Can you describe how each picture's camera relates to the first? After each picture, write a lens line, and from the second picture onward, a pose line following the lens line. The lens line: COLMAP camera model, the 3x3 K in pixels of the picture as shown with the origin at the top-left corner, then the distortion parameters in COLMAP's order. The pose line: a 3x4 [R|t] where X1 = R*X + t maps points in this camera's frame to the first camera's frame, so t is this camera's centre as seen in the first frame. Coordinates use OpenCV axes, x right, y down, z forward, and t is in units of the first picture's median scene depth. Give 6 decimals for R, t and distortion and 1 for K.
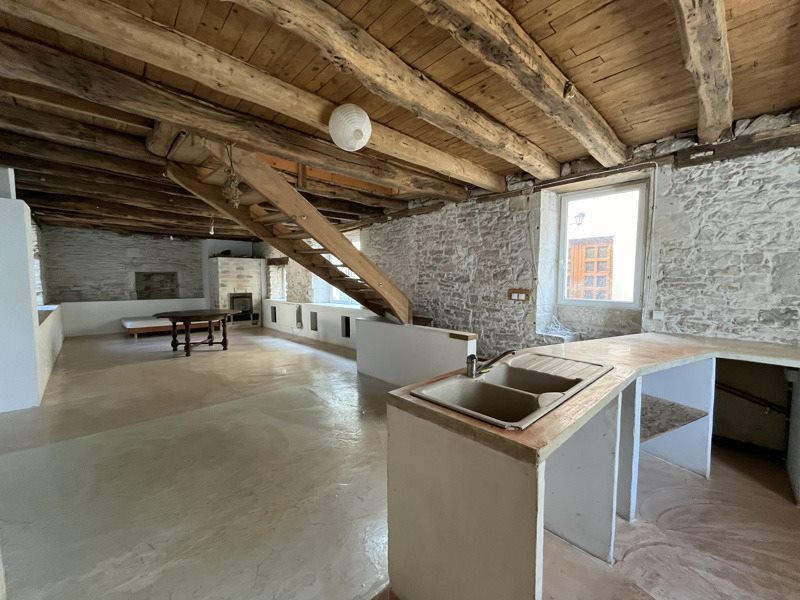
lens RADIAL K [[325.2, 0, 400.0], [0, 325.2, 300.0], [0, 0, 1]] dist [-0.001016, -0.000073]
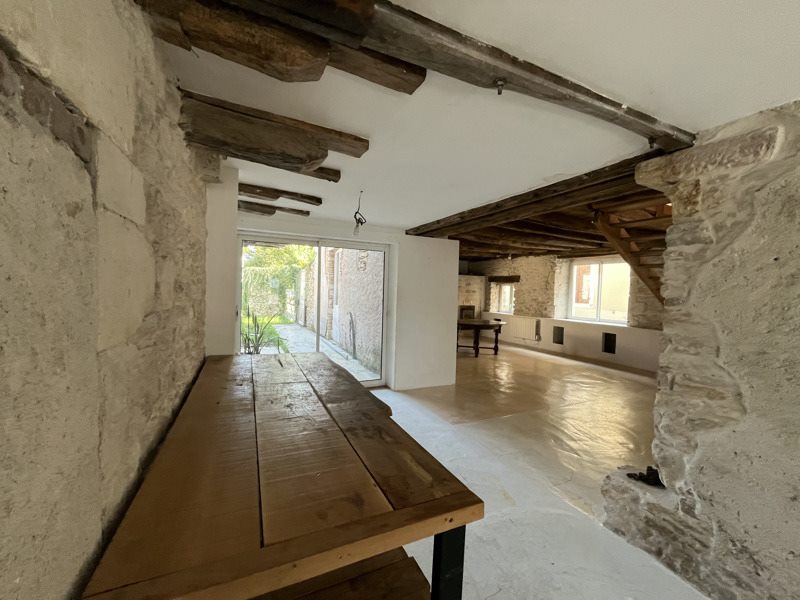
lens RADIAL K [[325.2, 0, 400.0], [0, 325.2, 300.0], [0, 0, 1]] dist [-0.001016, -0.000073]
pose [[0.950773, 0.039025, -0.307421, -0.419818], [-0.050336, 0.998313, -0.028947, 0.005040], [0.305773, 0.042997, 0.951133, -0.197770]]
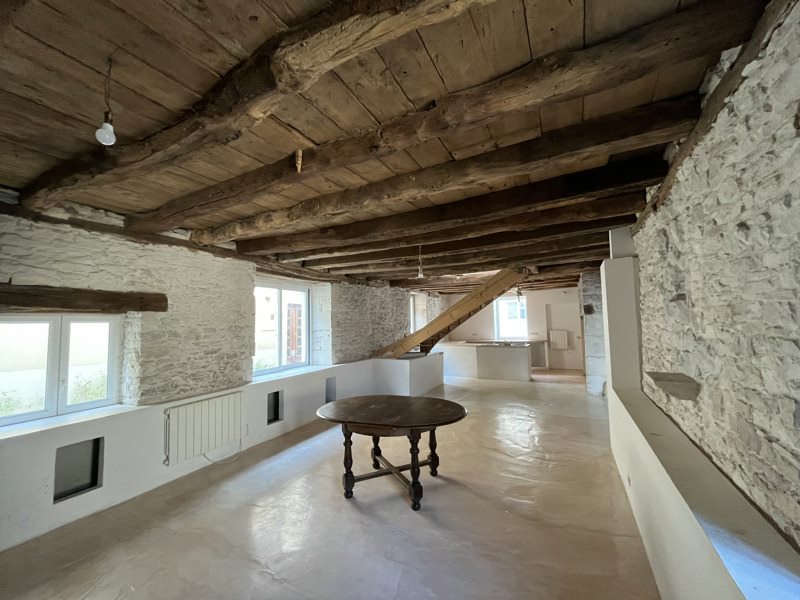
lens RADIAL K [[325.2, 0, 400.0], [0, 325.2, 300.0], [0, 0, 1]] dist [-0.001016, -0.000073]
pose [[-0.310161, 0.072266, 0.947933, -0.902798], [0.084871, 0.995230, -0.048102, -0.084732], [-0.946888, 0.065532, -0.314815, 0.914538]]
